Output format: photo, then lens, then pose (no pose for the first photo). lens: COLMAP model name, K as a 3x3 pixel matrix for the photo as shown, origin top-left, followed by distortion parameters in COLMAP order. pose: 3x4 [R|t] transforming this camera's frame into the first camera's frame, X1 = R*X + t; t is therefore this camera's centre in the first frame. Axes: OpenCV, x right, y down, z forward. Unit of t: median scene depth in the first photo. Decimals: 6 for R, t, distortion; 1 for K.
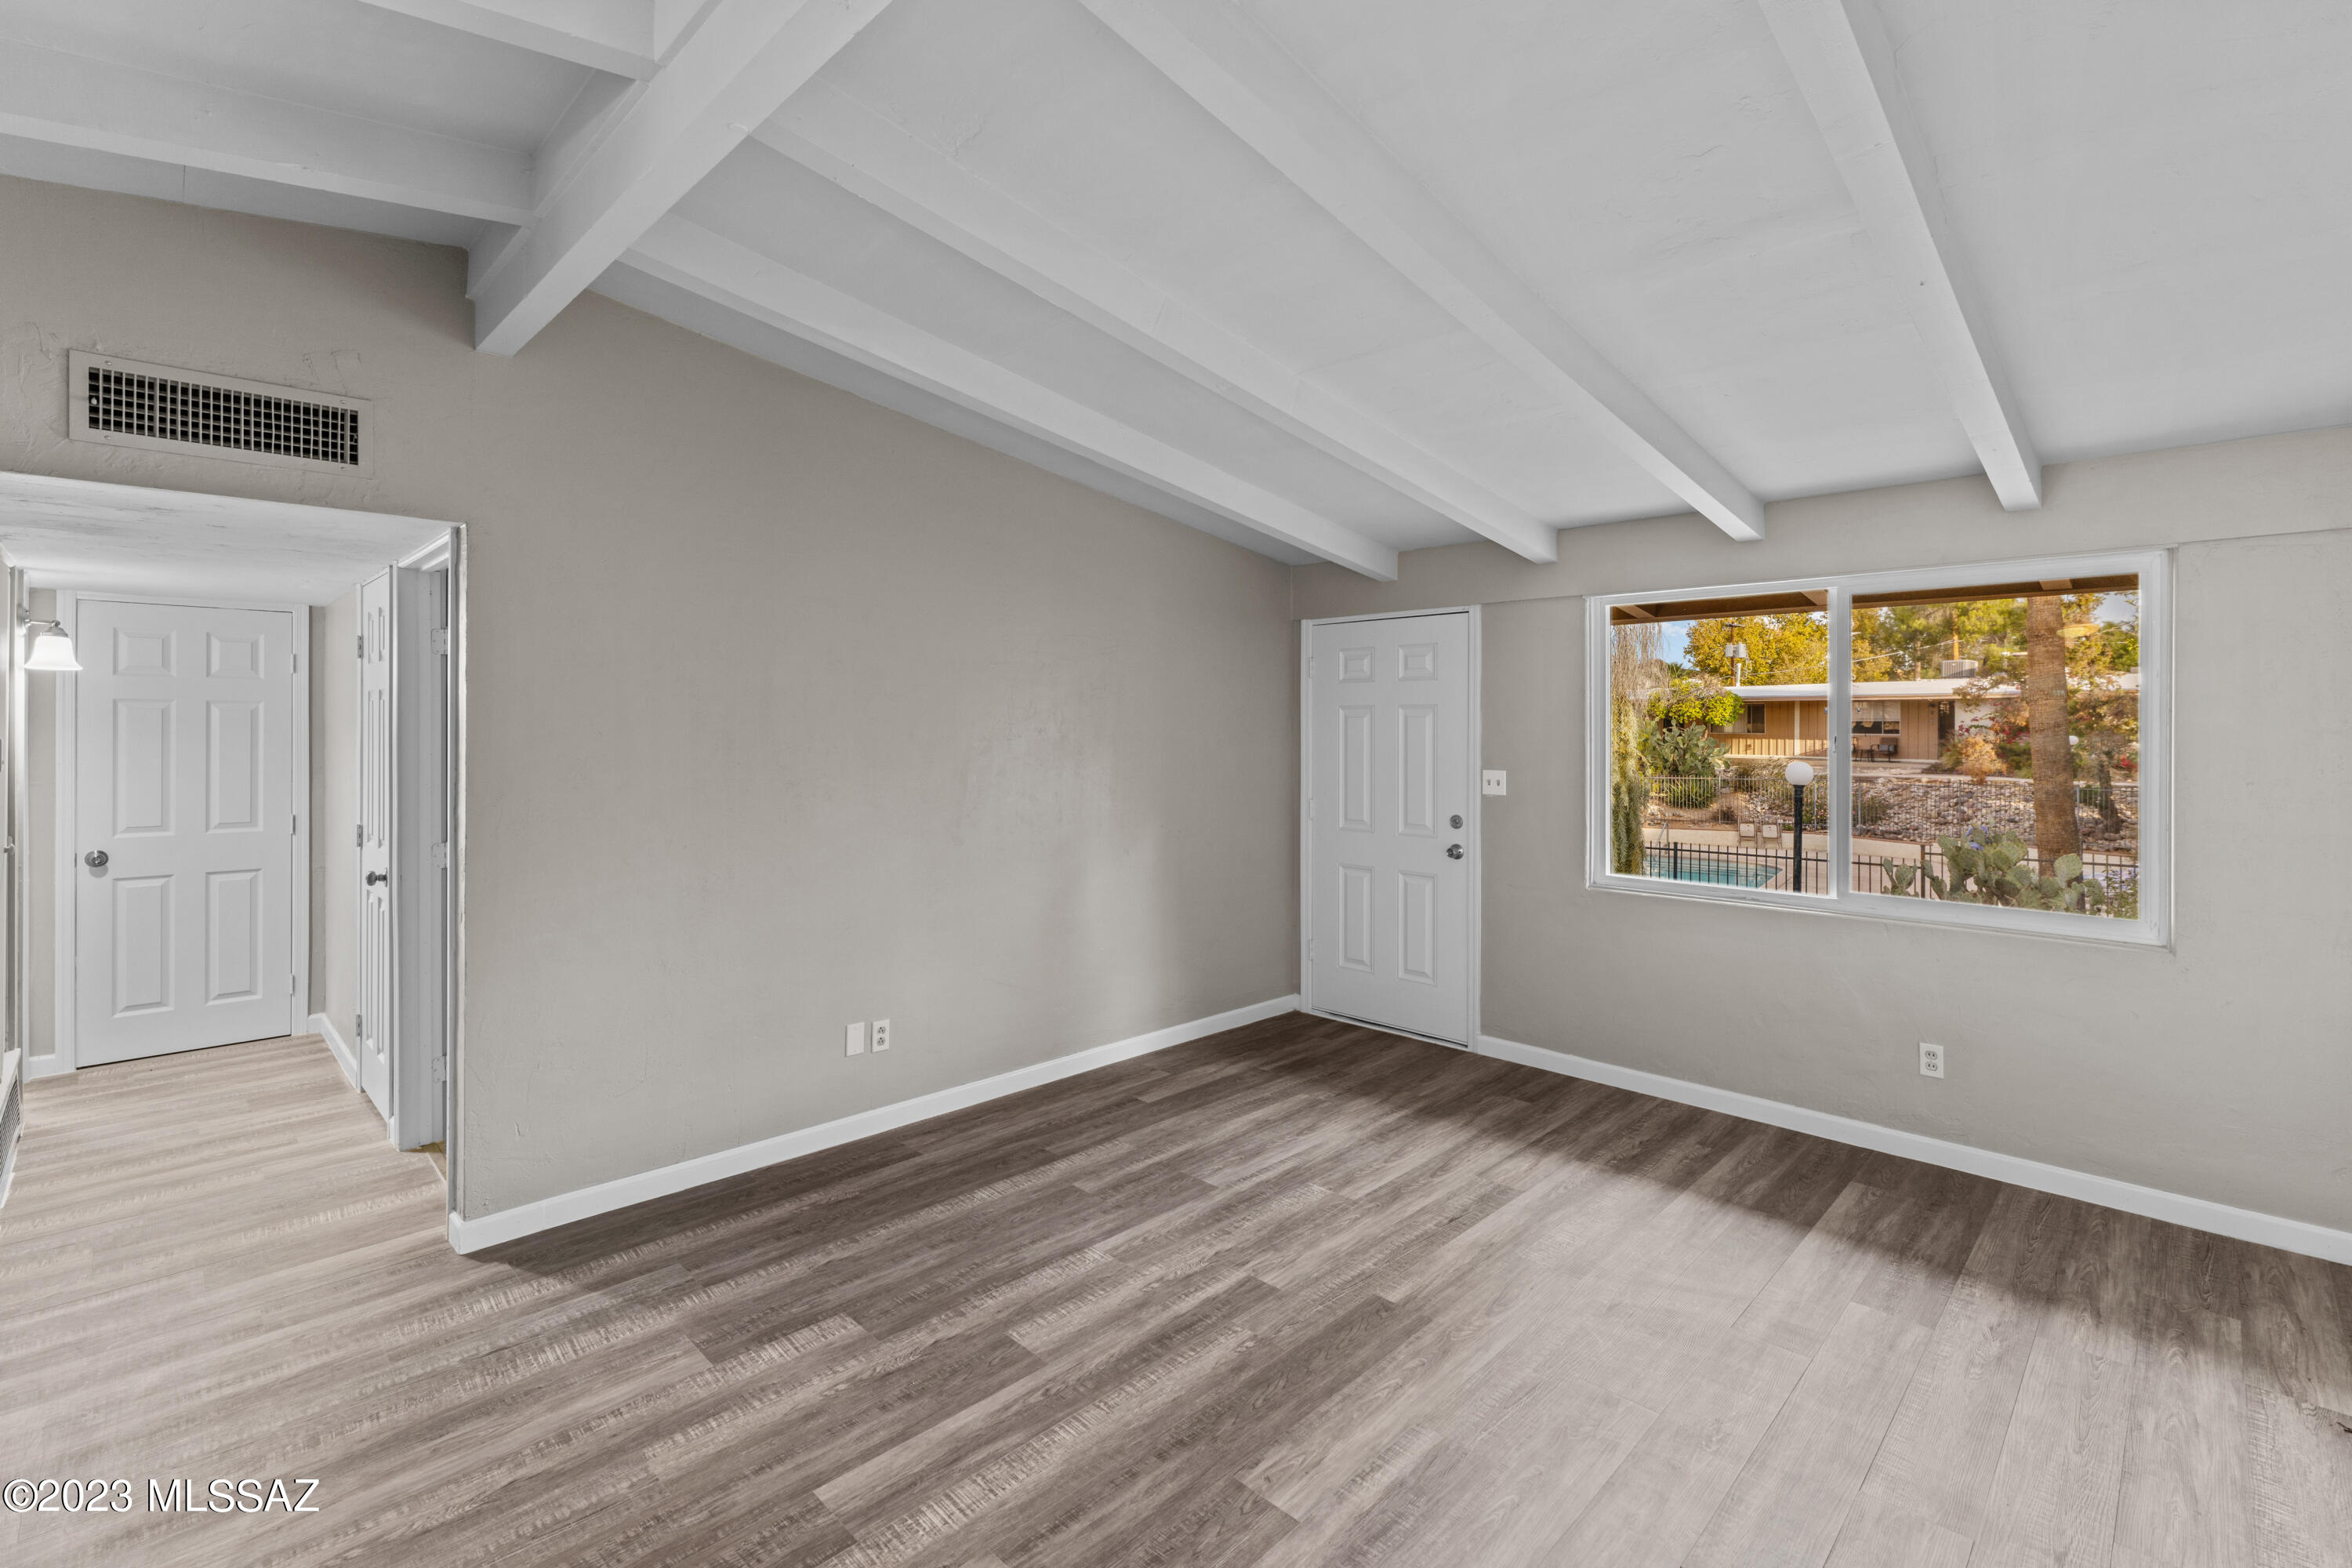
lens RADIAL K [[1048.4, 0, 1173.6], [0, 1048.4, 726.6], [0, 0, 1]] dist [-0.001606, -0.000407]
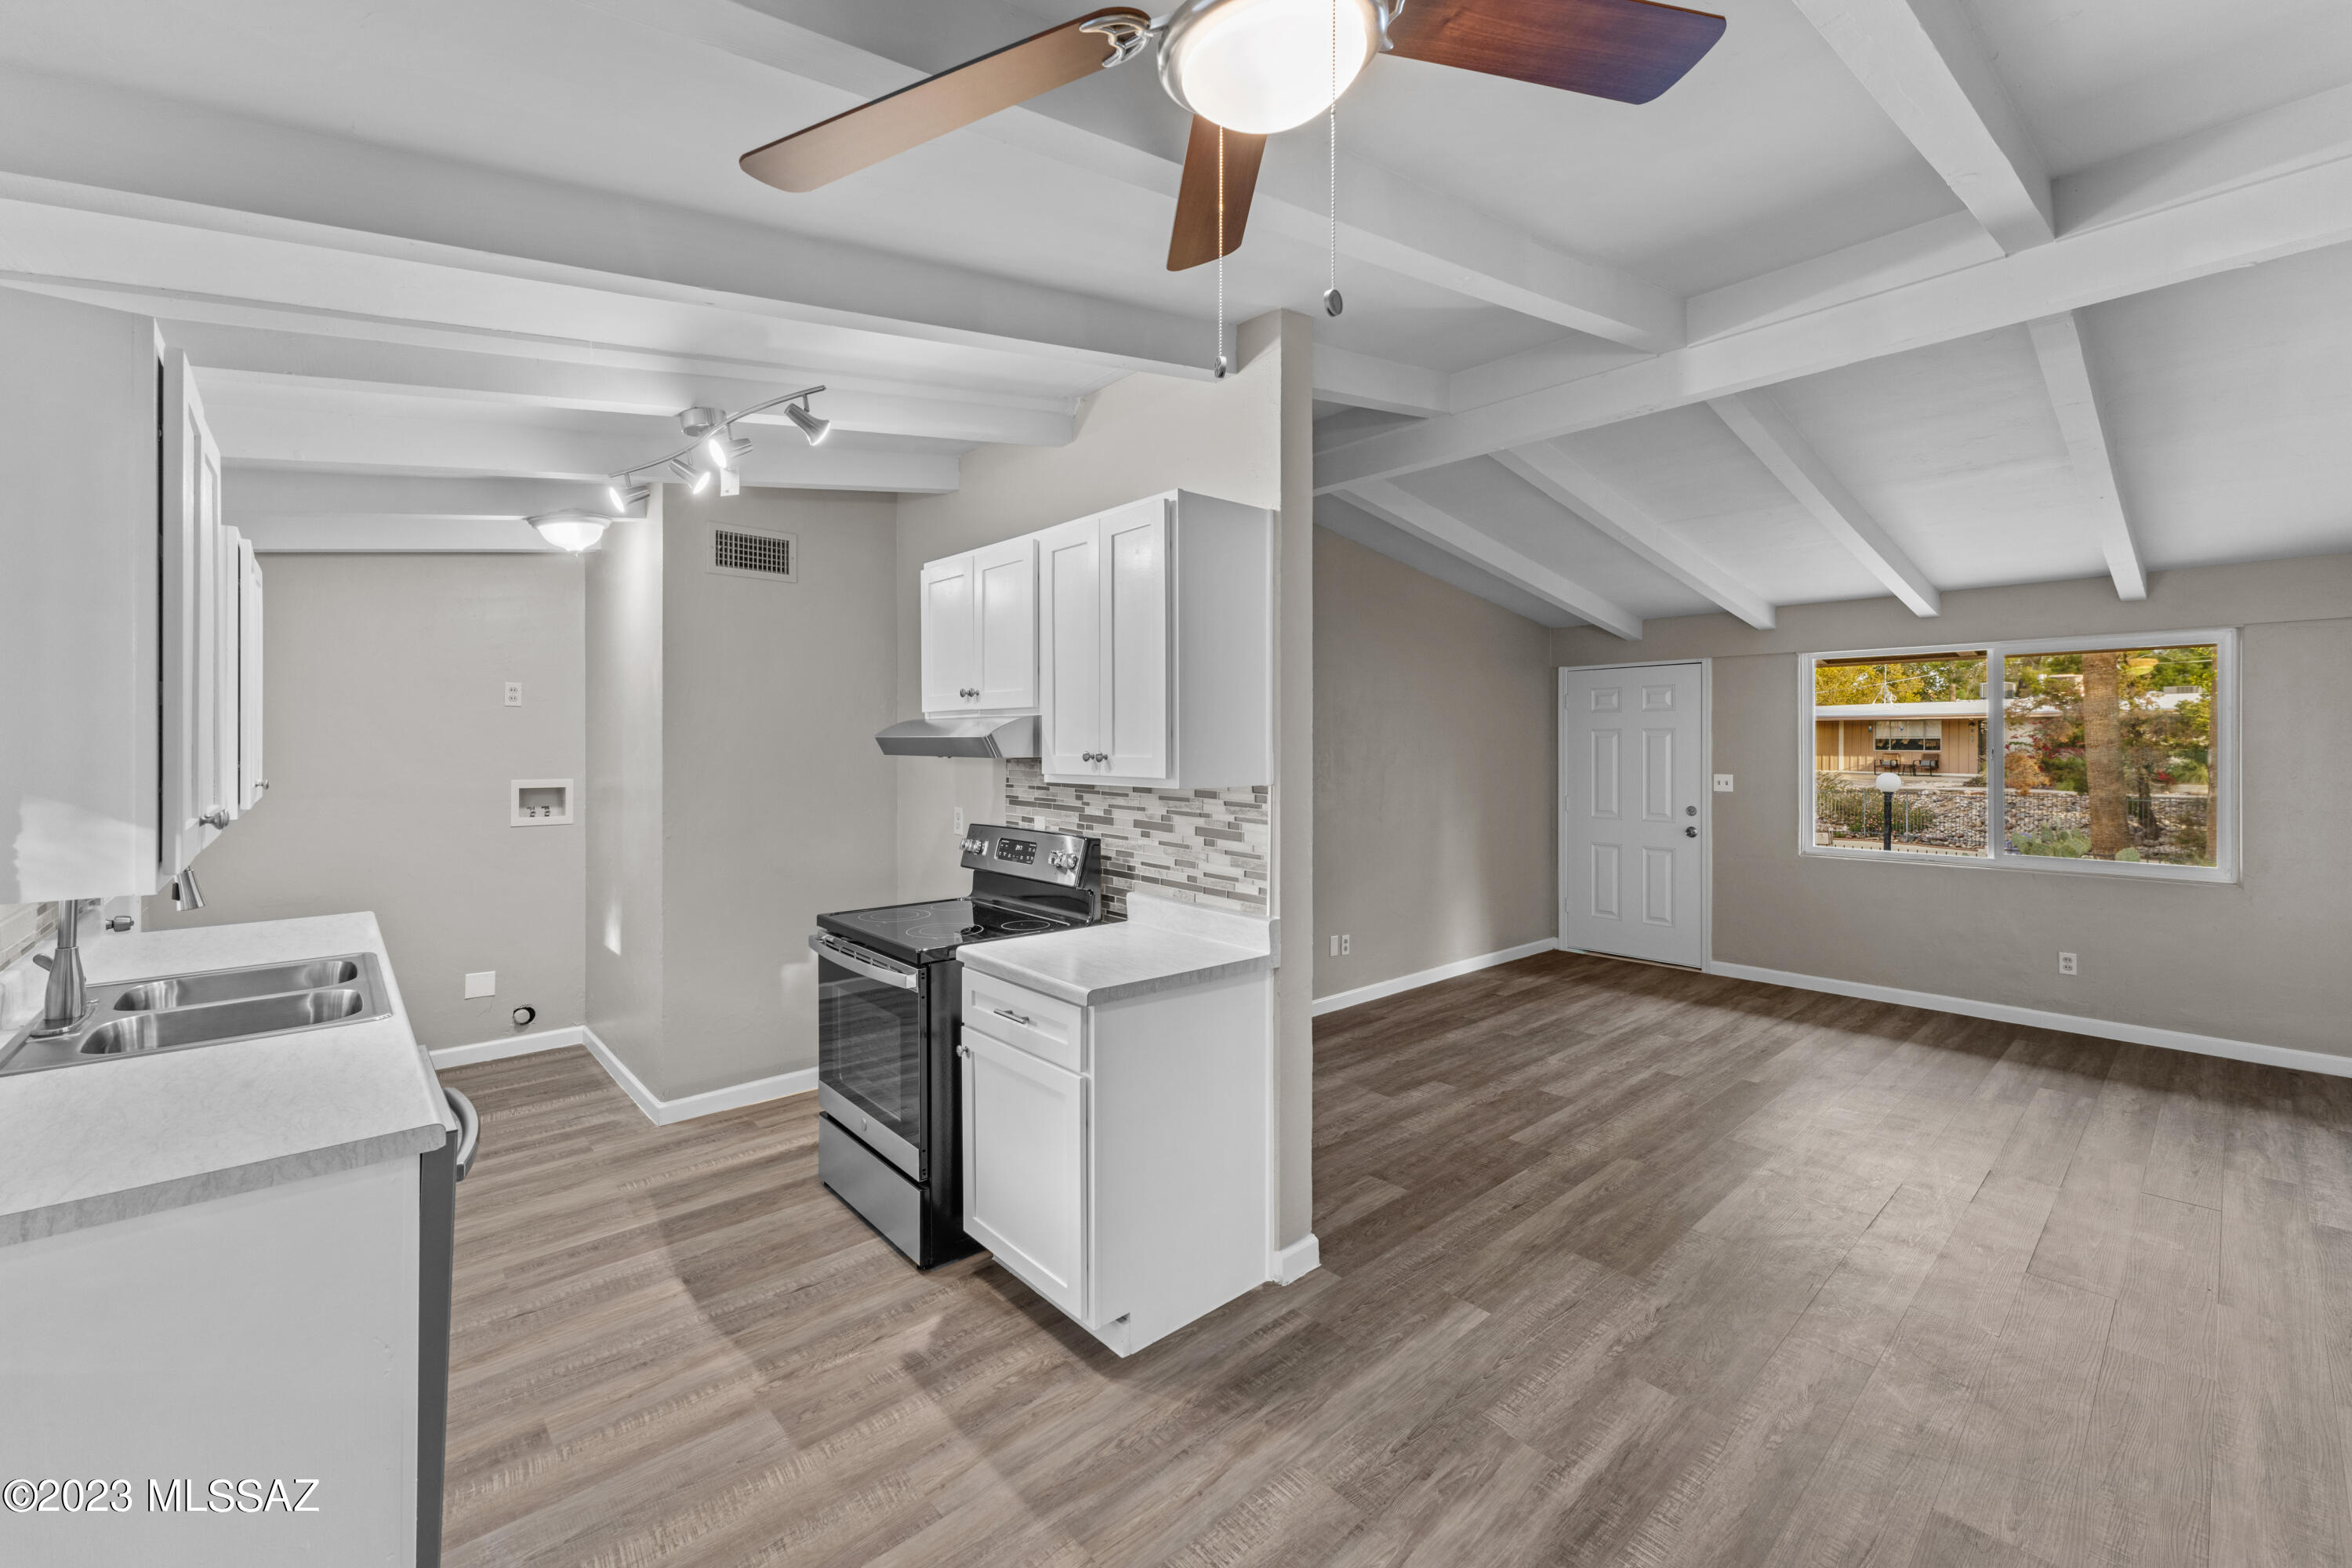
lens RADIAL K [[957.8, 0, 1180.4], [0, 957.8, 745.0], [0, 0, 1]] dist [0.001501, 0.000041]
pose [[0.998464, -0.002788, -0.055341, -0.434357], [0.002751, 0.999996, -0.000744, 0.001537], [0.055343, 0.000590, 0.998467, -0.411480]]
